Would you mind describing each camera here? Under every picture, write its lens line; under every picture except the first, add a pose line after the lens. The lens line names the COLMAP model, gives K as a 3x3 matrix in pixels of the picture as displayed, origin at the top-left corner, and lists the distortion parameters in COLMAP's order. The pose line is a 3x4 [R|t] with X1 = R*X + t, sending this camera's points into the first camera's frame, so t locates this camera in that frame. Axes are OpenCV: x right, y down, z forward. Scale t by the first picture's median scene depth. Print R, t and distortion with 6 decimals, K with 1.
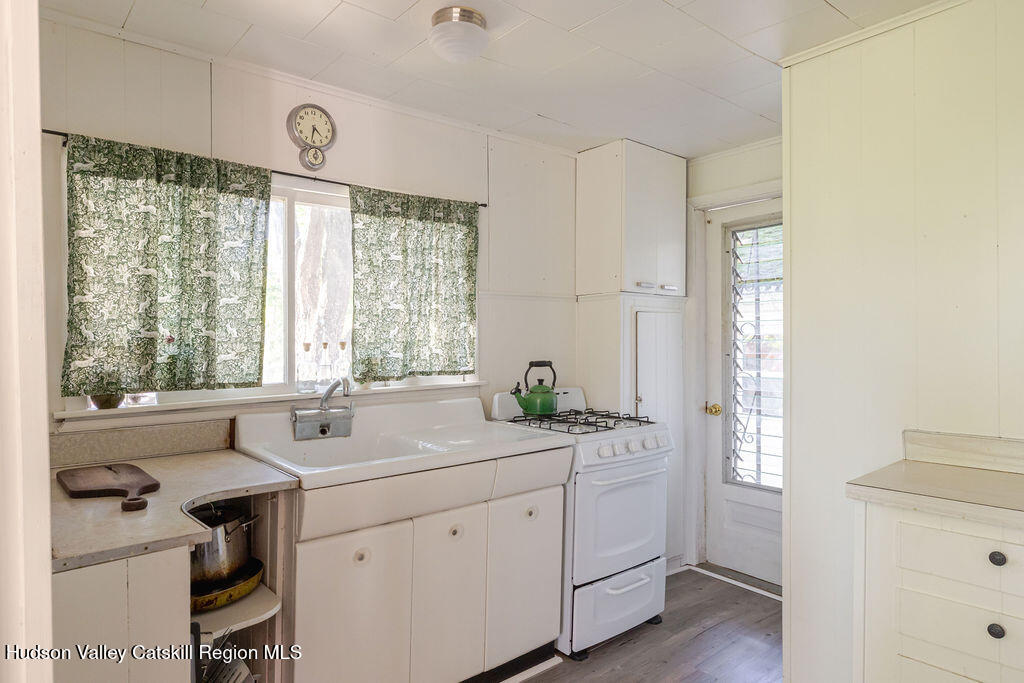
lens RADIAL K [[630.2, 0, 516.2], [0, 630.2, 345.4], [0, 0, 1]] dist [0.005150, 0.000295]
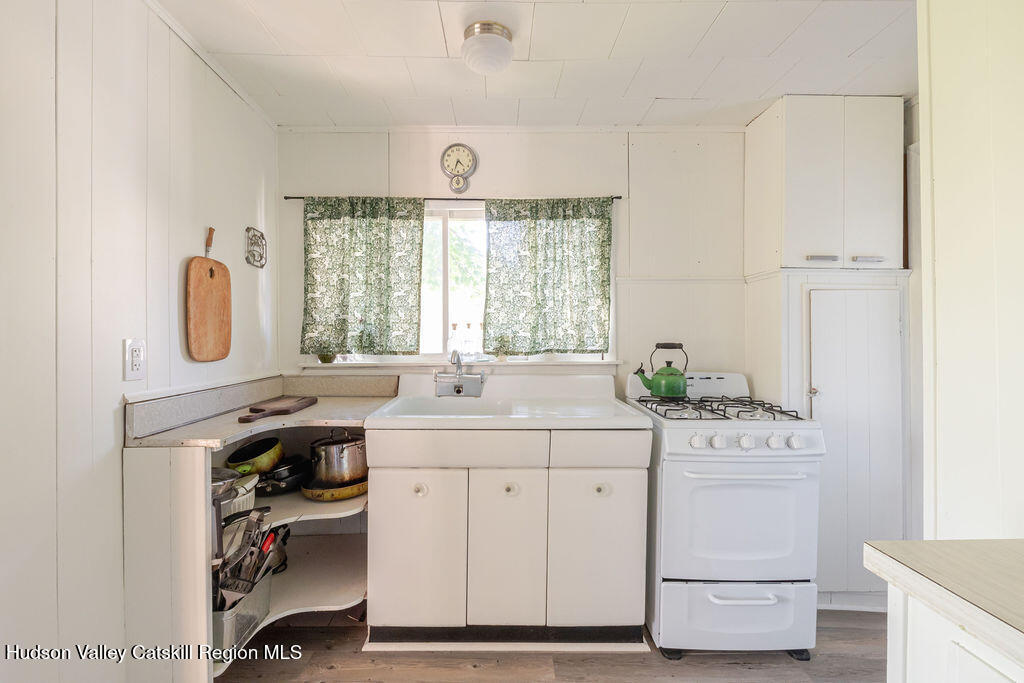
lens RADIAL K [[476.3, 0, 511.4], [0, 476.3, 332.3], [0, 0, 1]] dist [-0.005914, 0.002373]
pose [[0.755215, 0.004574, -0.655461, 0.405118], [-0.013105, 0.999881, -0.008122, 0.020092], [0.655346, 0.014723, 0.755185, 0.314537]]
